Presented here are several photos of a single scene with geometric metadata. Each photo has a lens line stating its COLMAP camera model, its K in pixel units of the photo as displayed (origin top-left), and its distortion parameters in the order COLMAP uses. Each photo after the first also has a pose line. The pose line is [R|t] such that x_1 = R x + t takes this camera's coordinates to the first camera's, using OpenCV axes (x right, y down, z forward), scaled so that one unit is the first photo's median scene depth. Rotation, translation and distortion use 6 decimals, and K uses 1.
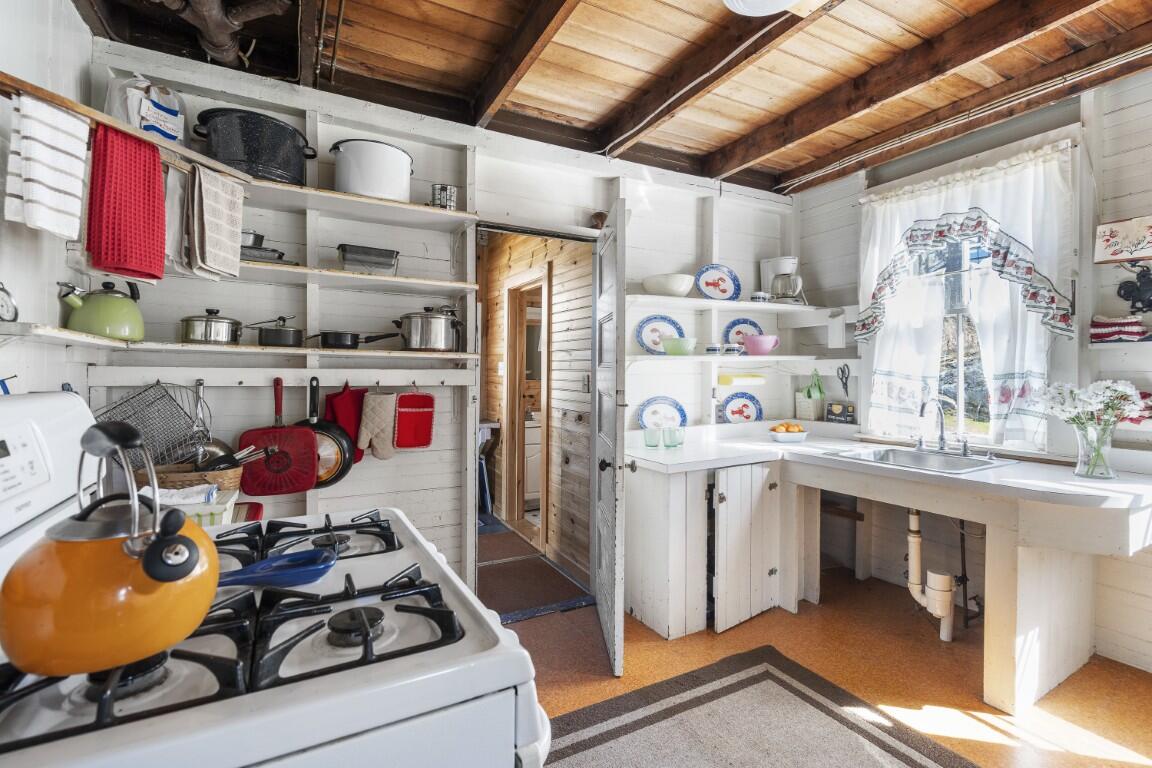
lens RADIAL K [[525.9, 0, 583.6], [0, 525.9, 365.2], [0, 0, 1]] dist [-0.002375, 0.001665]
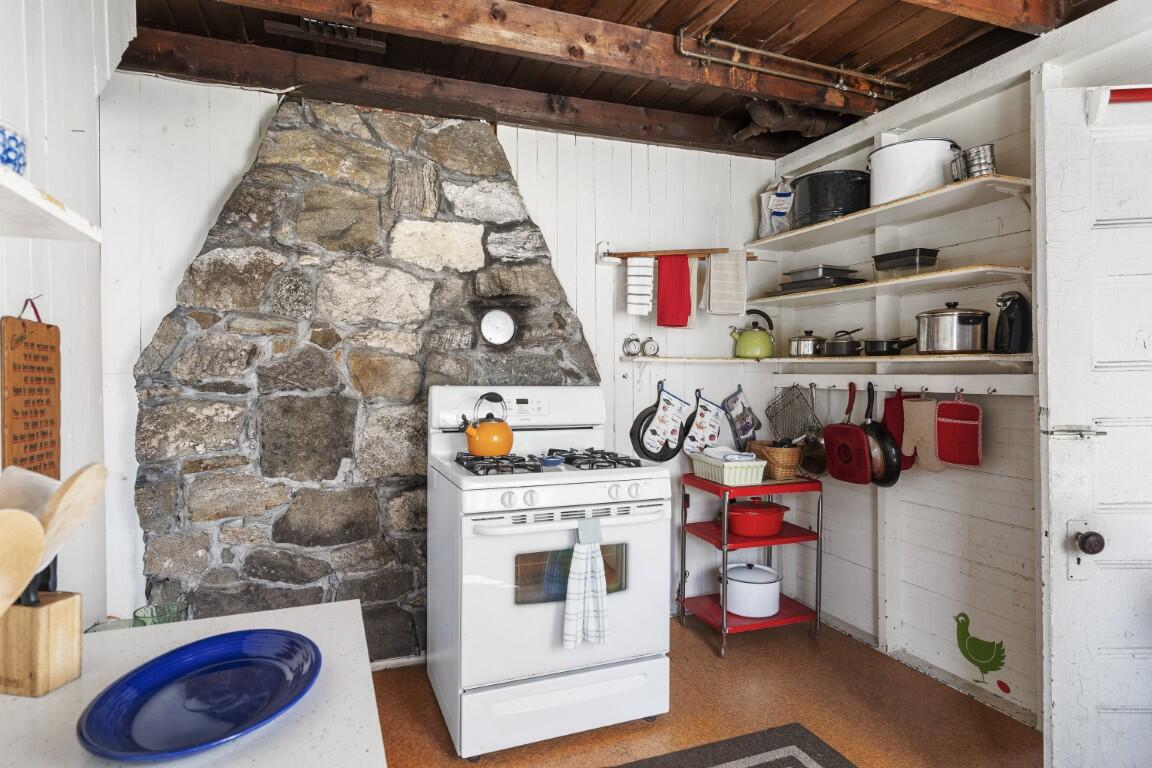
lens RADIAL K [[638.8, 0, 575.8], [0, 638.8, 382.2], [0, 0, 1]] dist [0.002566, 0.000259]
pose [[-0.119199, 0.007075, -0.992845, 0.857777], [0.015456, 0.999867, 0.005269, 0.005579], [0.992750, -0.014717, -0.119293, 0.538489]]
